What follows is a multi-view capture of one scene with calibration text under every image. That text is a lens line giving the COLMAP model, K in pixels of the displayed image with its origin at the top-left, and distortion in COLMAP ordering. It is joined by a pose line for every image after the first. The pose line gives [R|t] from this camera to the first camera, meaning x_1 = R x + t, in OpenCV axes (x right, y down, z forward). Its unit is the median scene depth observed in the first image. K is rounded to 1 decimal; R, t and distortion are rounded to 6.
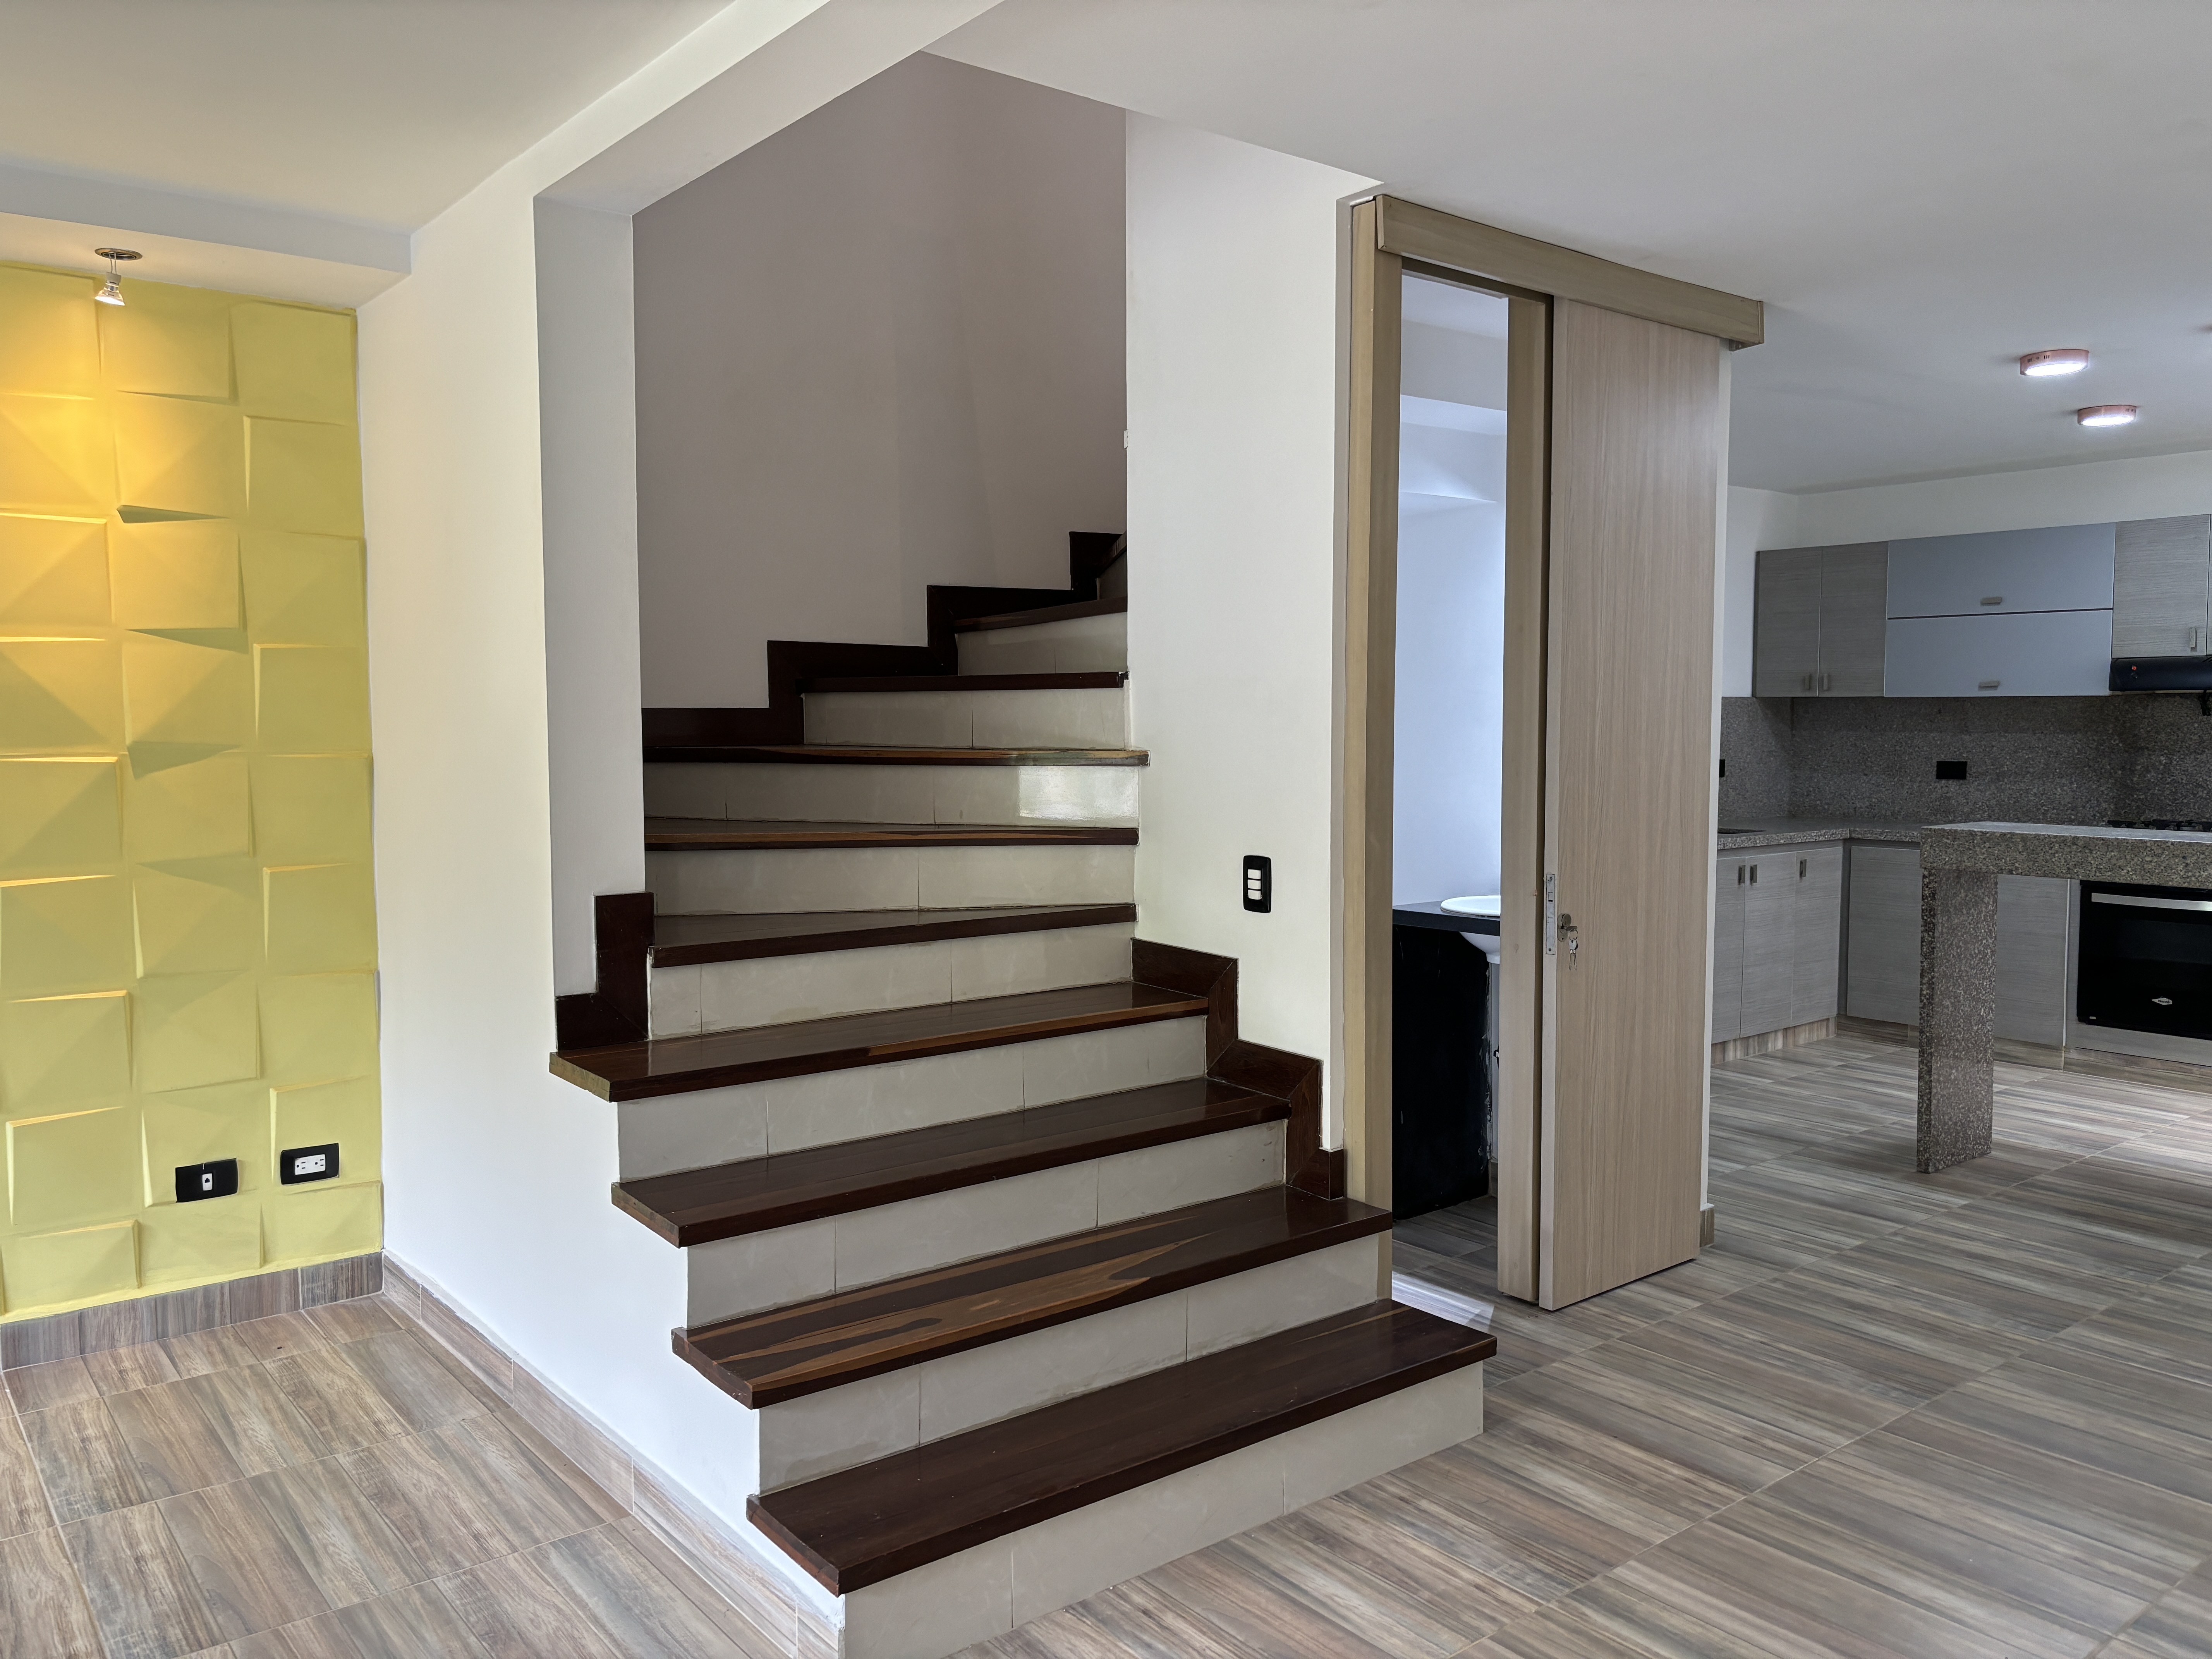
lens RADIAL K [[1659.7, 0, 1107.6], [0, 1659.7, 826.0], [0, 0, 1]] dist [0.059984, -0.068865]
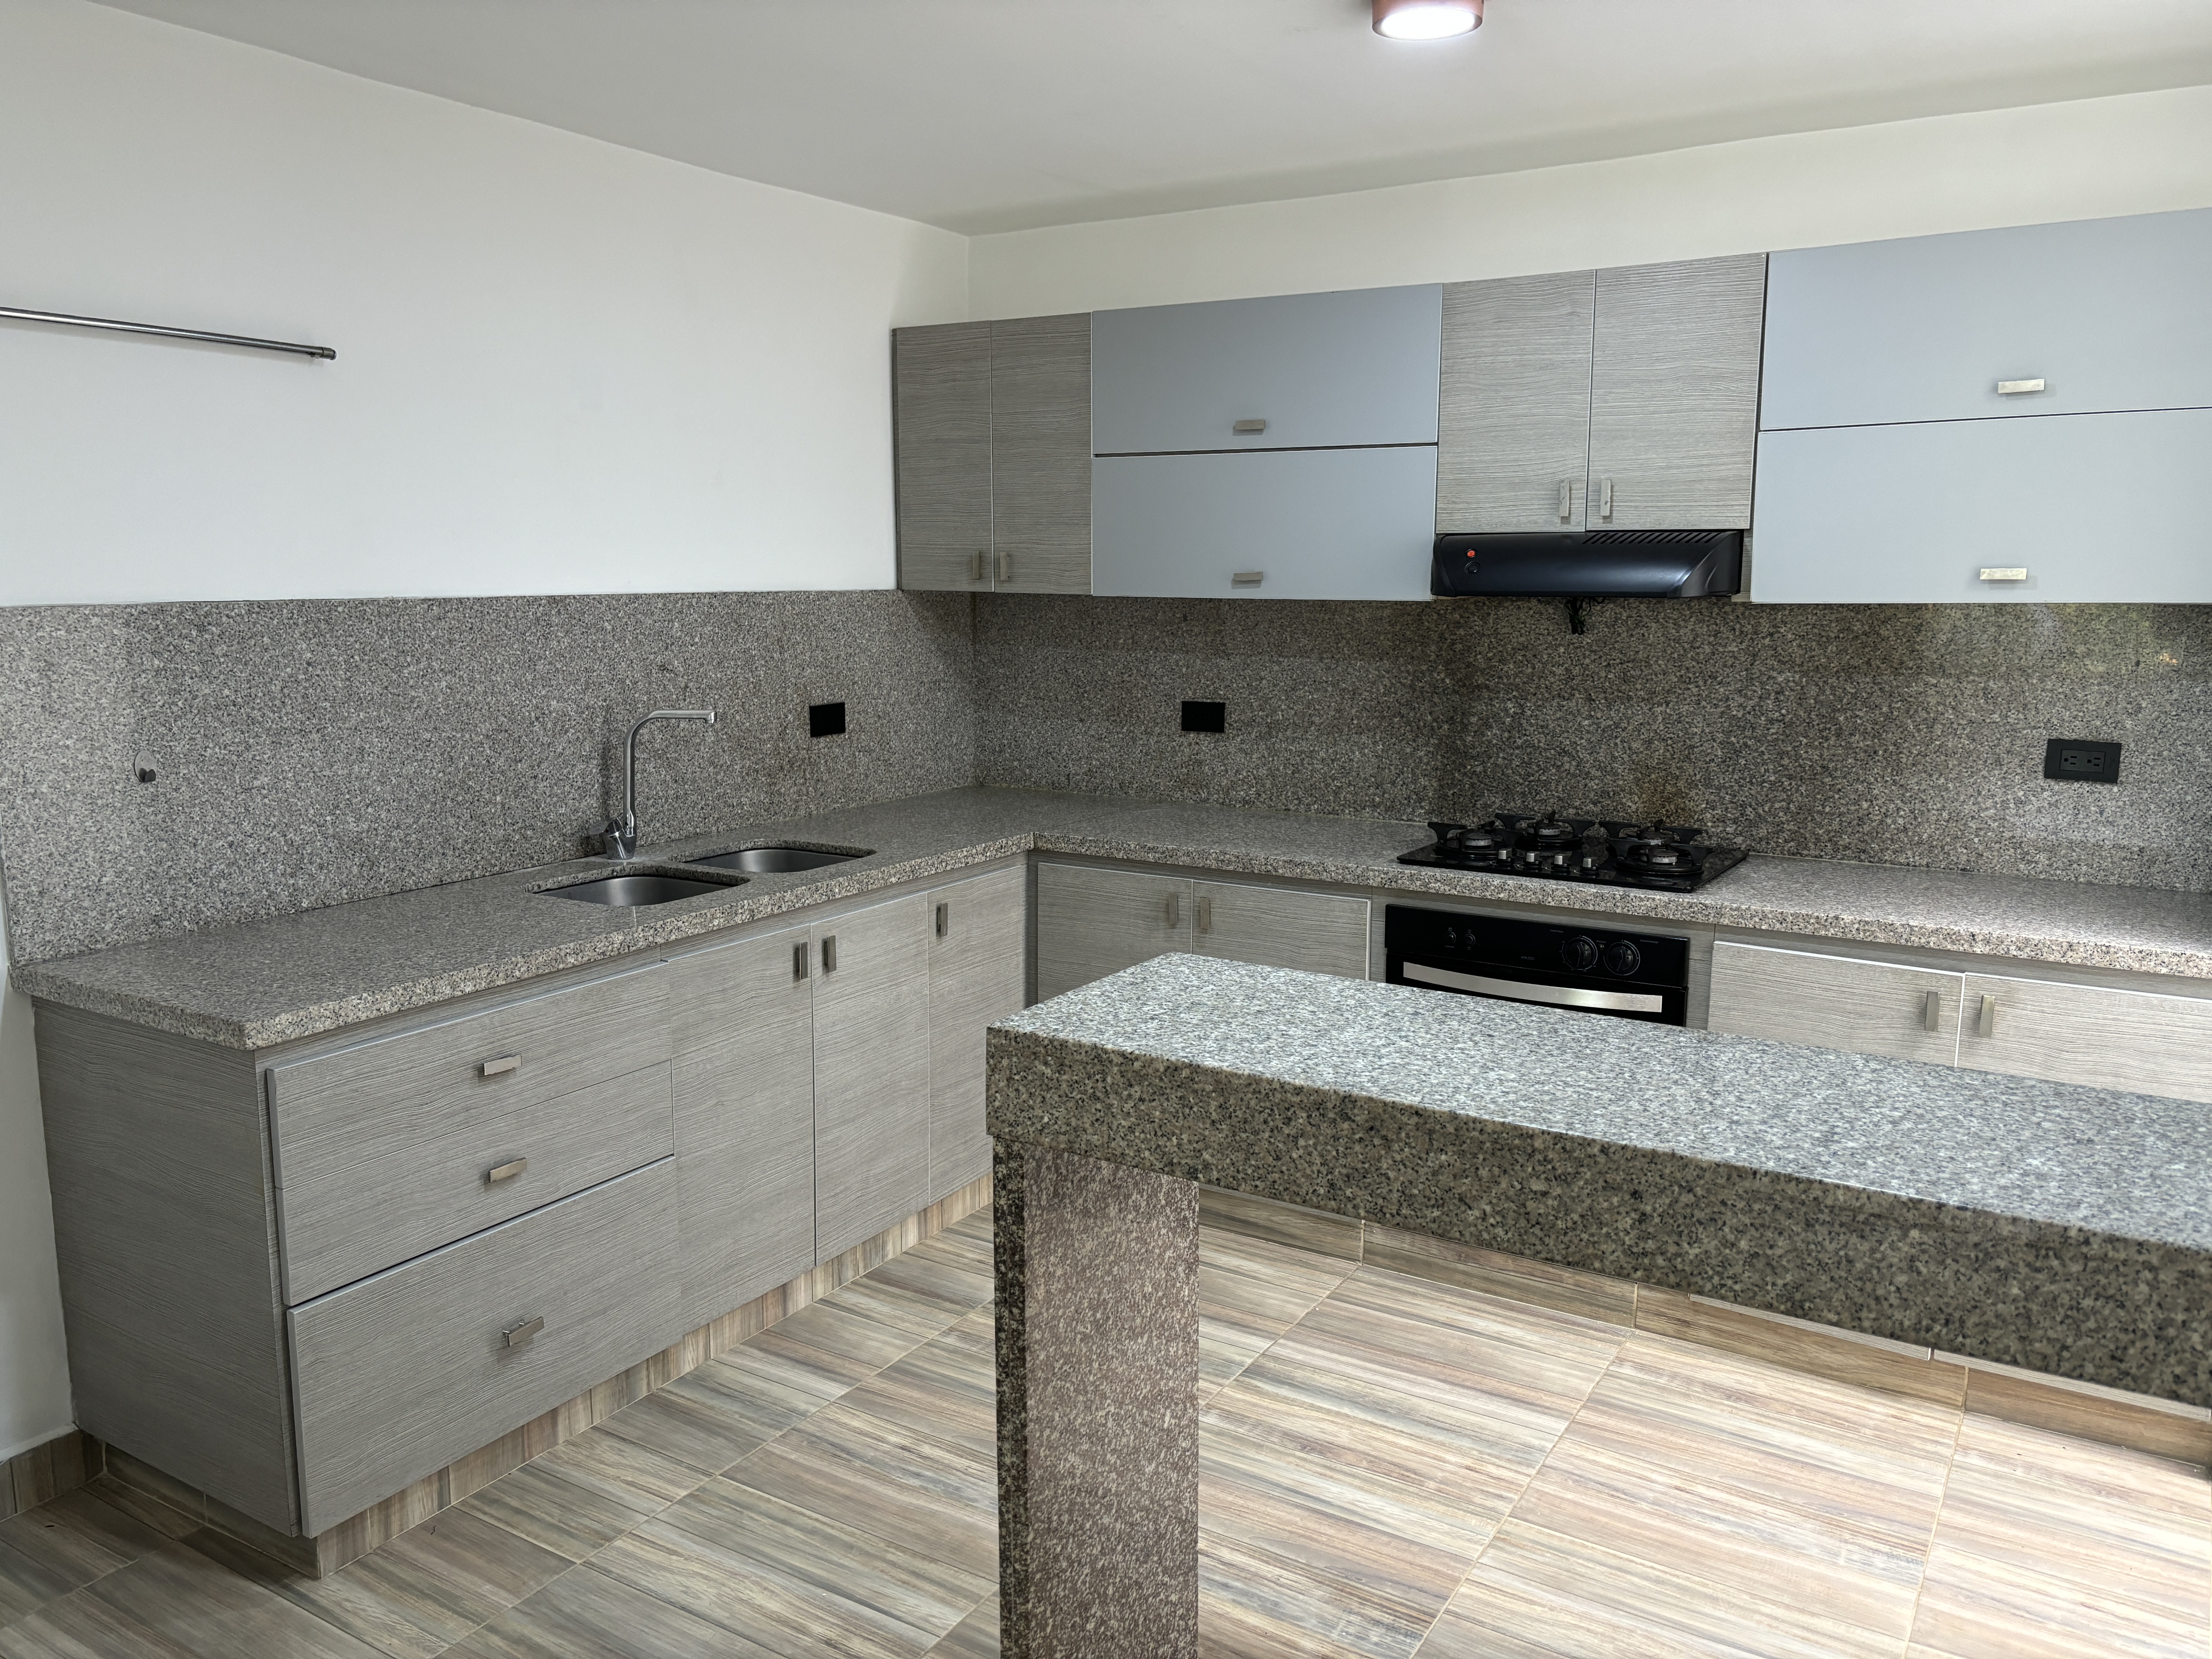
lens RADIAL K [[1659.7, 0, 1107.6], [0, 1659.7, 826.0], [0, 0, 1]] dist [0.059984, -0.068865]
pose [[0.939006, -0.048962, 0.340398, 0.284945], [0.018568, 0.995588, 0.091980, -0.053043], [-0.343400, -0.080049, 0.935772, 0.482843]]
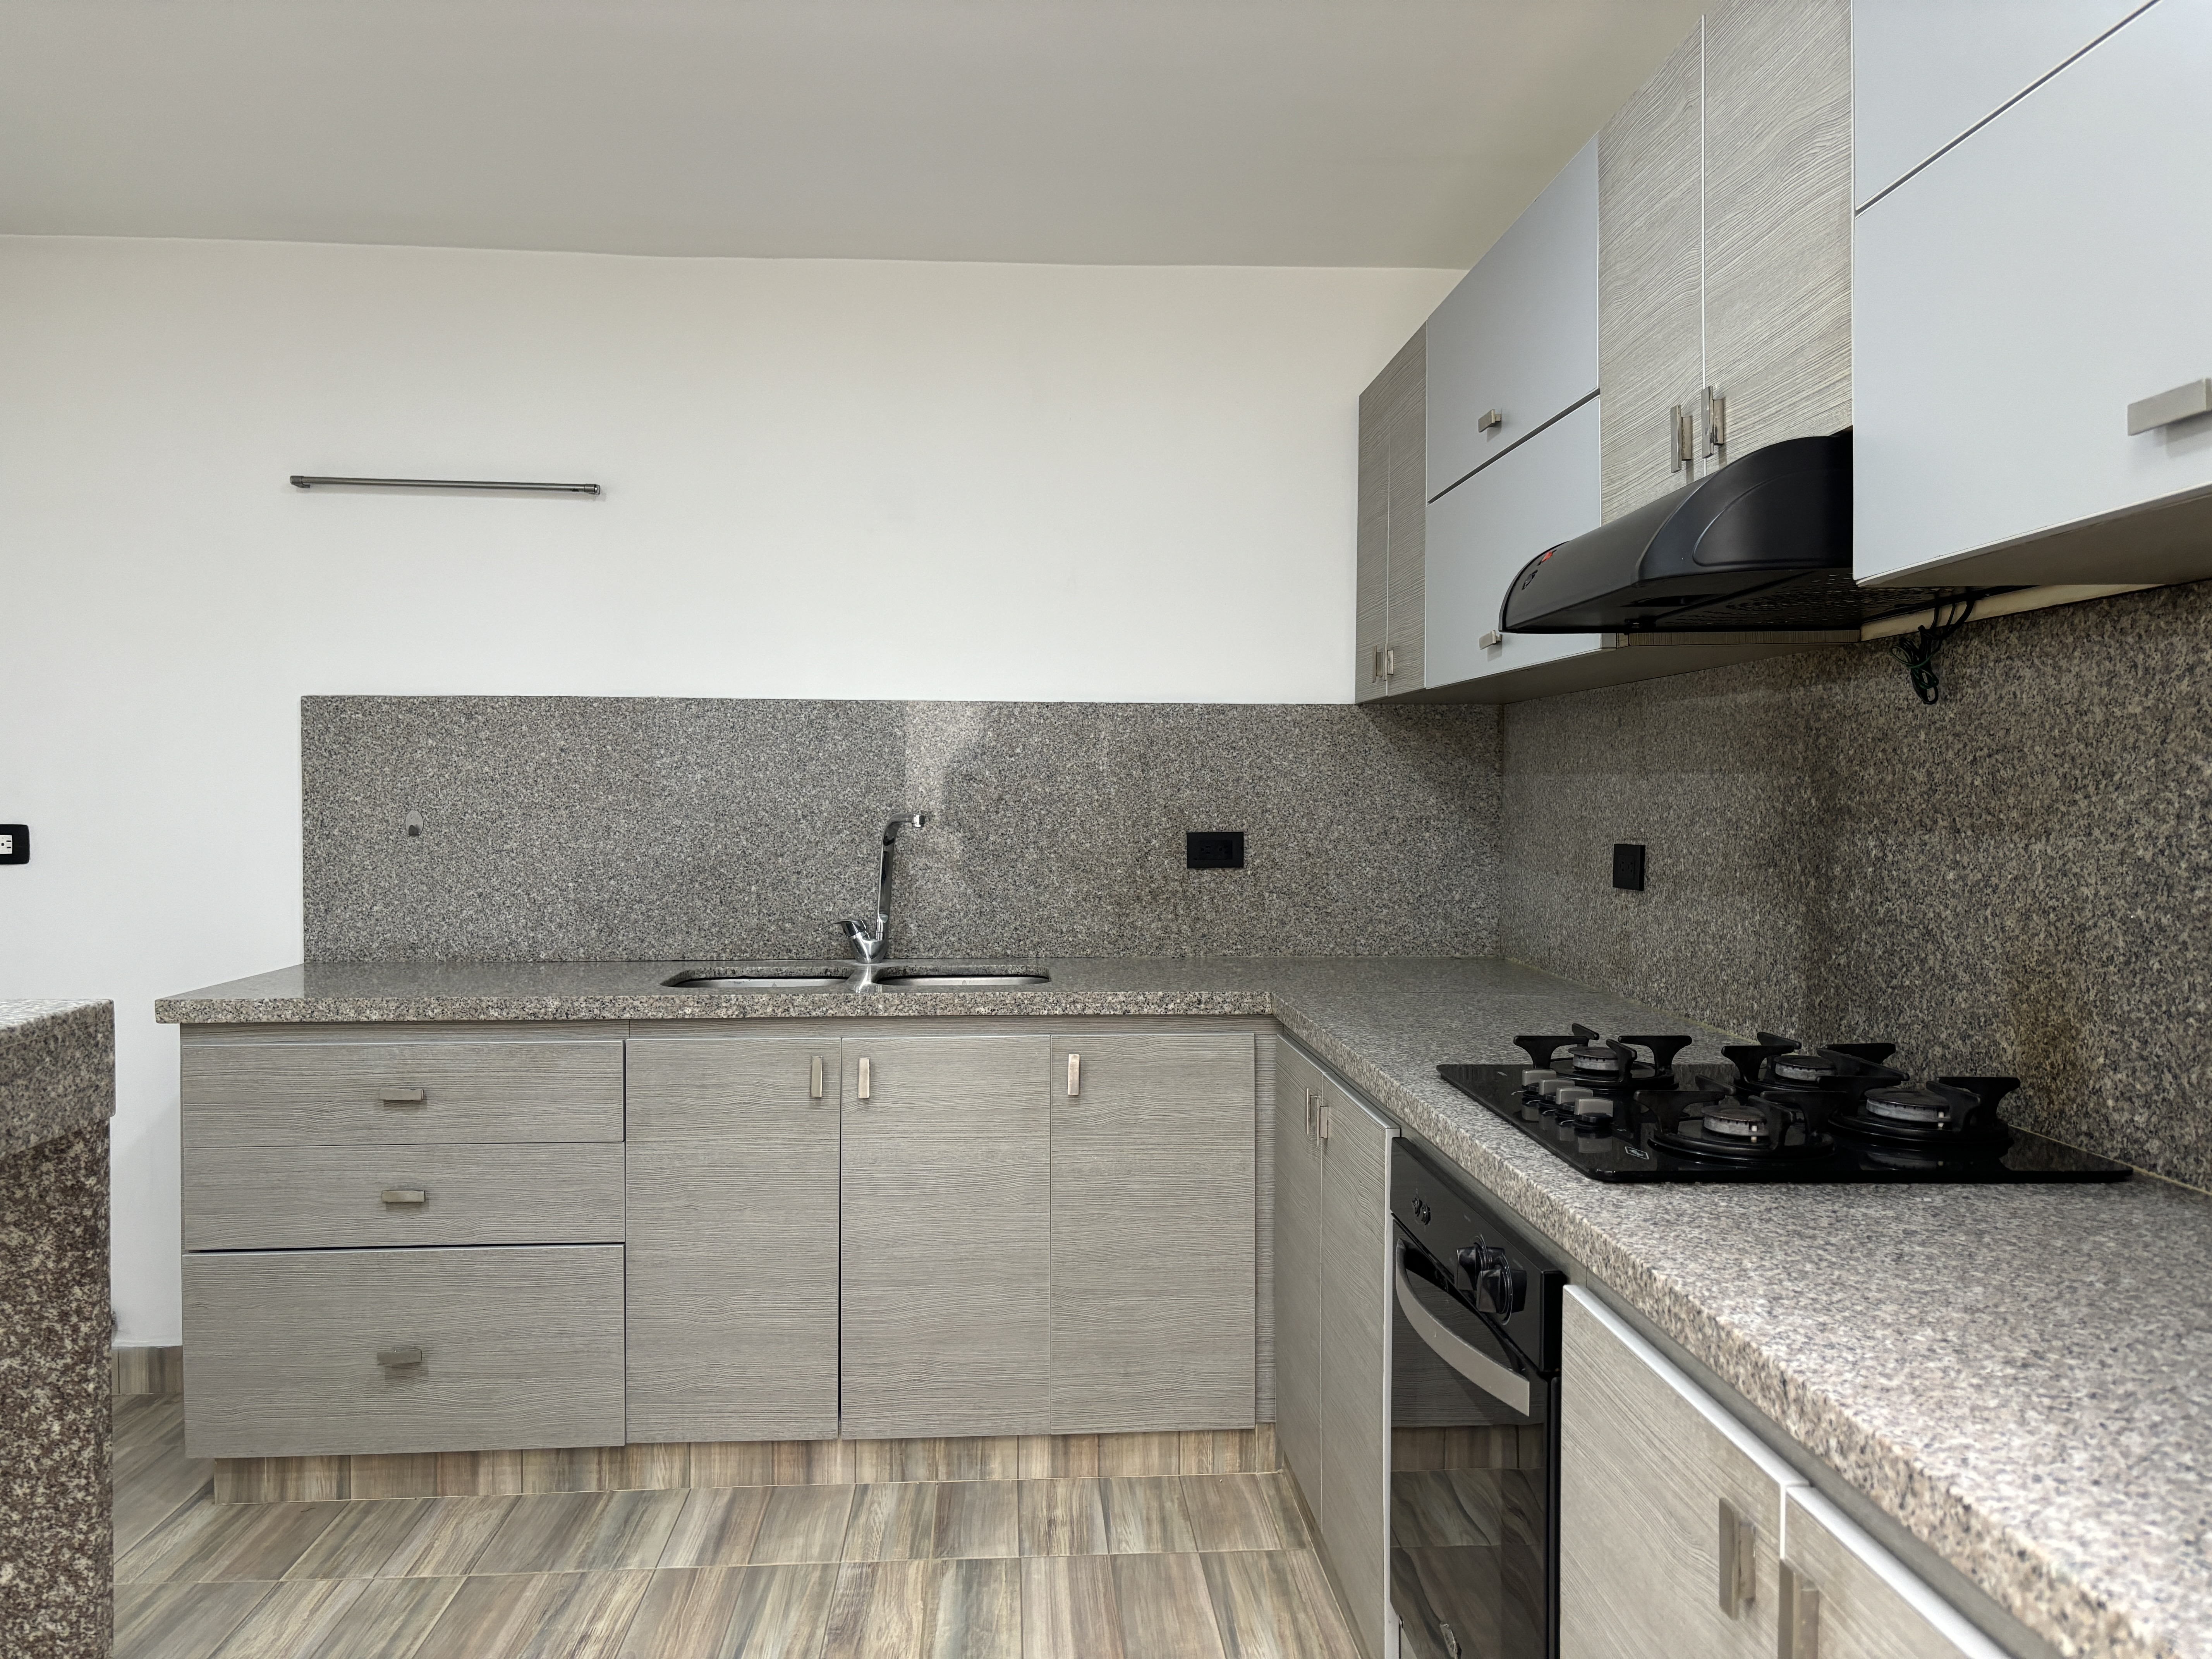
lens RADIAL K [[1659.7, 0, 1107.6], [0, 1659.7, 826.0], [0, 0, 1]] dist [0.059984, -0.068865]
pose [[0.828950, 0.017882, -0.559037, 0.665720], [-0.045174, 0.998364, -0.035050, -0.025236], [0.557496, 0.054308, 0.828402, 0.637853]]
